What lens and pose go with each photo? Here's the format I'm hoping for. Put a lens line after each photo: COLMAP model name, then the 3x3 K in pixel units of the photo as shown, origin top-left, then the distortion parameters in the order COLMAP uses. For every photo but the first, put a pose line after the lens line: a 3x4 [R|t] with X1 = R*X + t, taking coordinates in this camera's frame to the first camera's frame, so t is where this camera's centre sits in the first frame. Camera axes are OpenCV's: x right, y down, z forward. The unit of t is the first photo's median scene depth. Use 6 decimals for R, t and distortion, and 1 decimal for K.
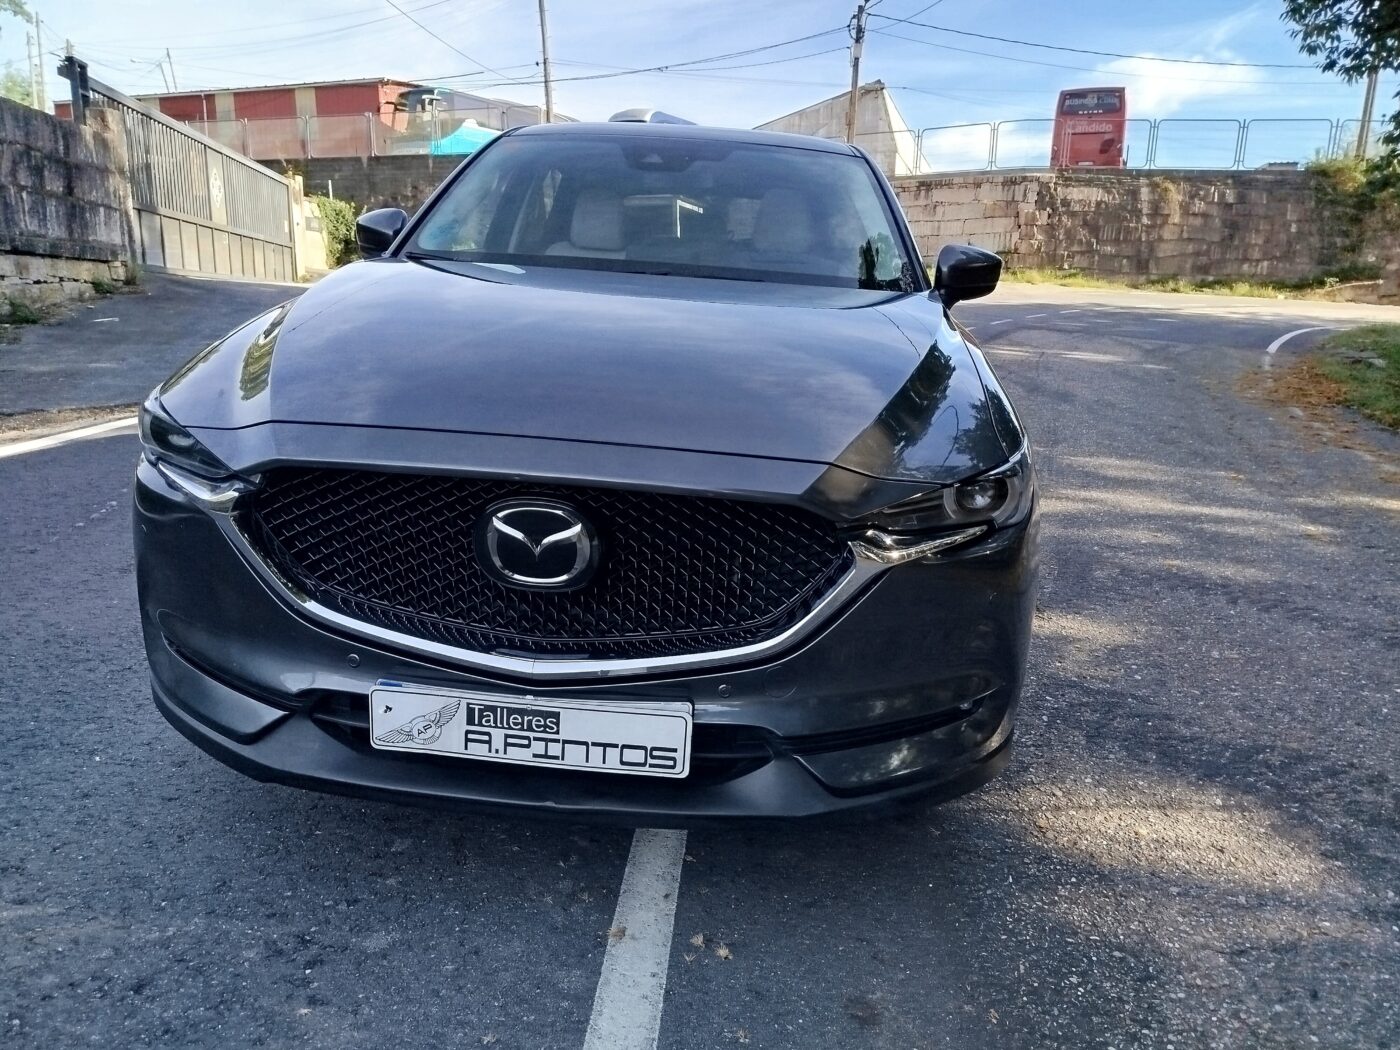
lens RADIAL K [[980.2, 0, 704.5], [0, 980.2, 493.0], [0, 0, 1]] dist [0.004367, -0.006835]
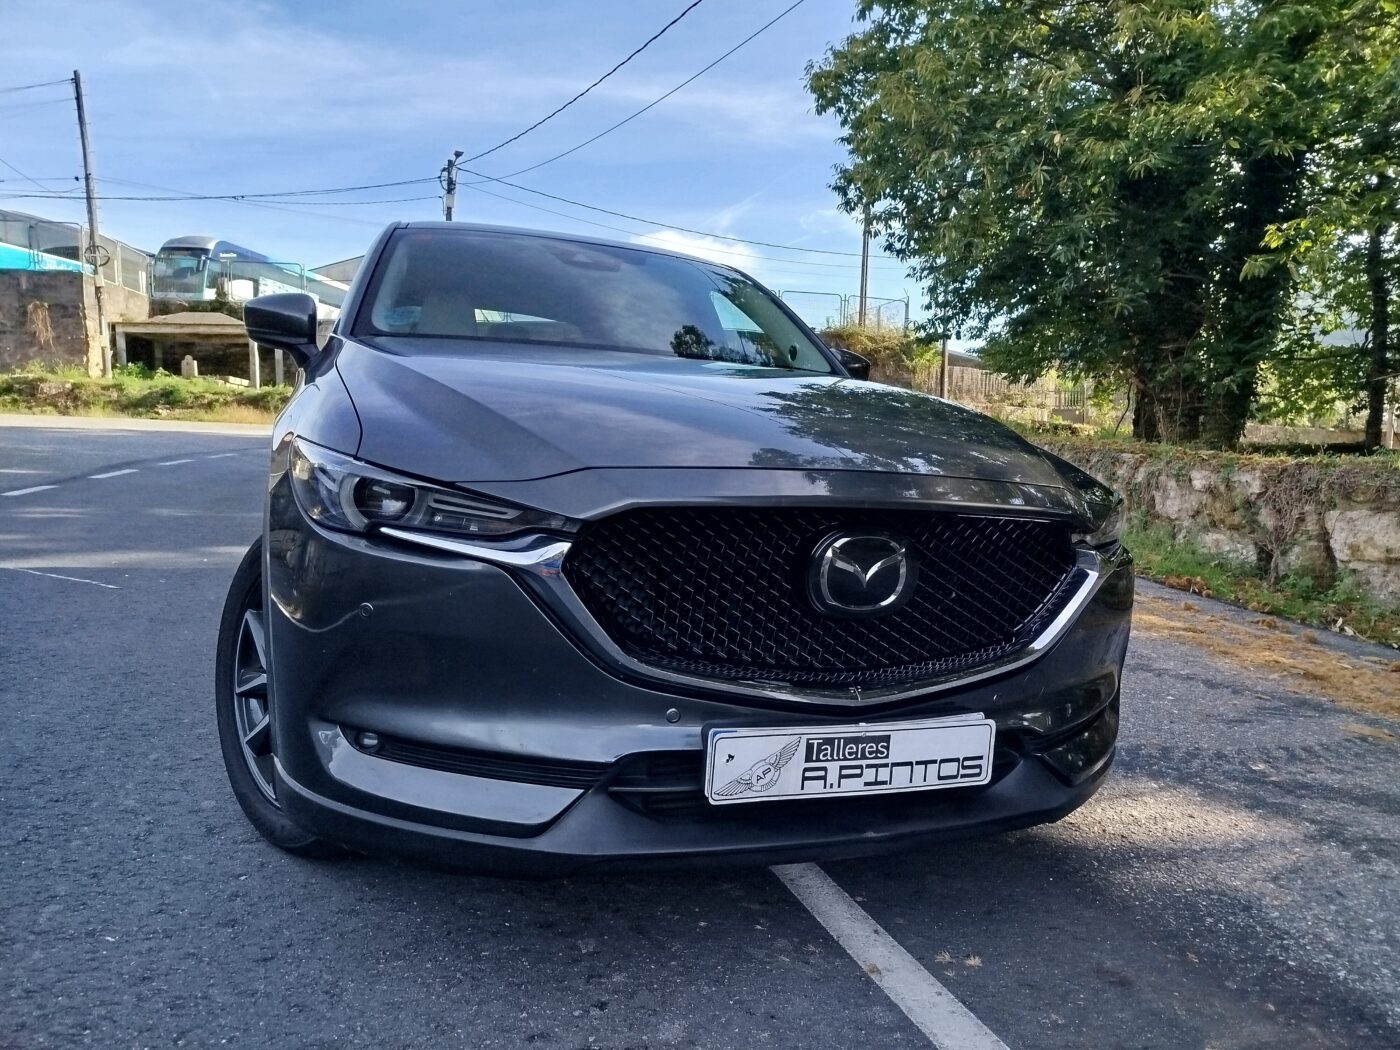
lens RADIAL K [[980.2, 0, 704.5], [0, 980.2, 493.0], [0, 0, 1]] dist [0.004367, -0.006835]
pose [[0.904403, -0.023581, 0.426028, -0.749576], [0.084748, 0.988506, -0.125194, 0.083512], [-0.418179, 0.149331, 0.896006, 0.118033]]
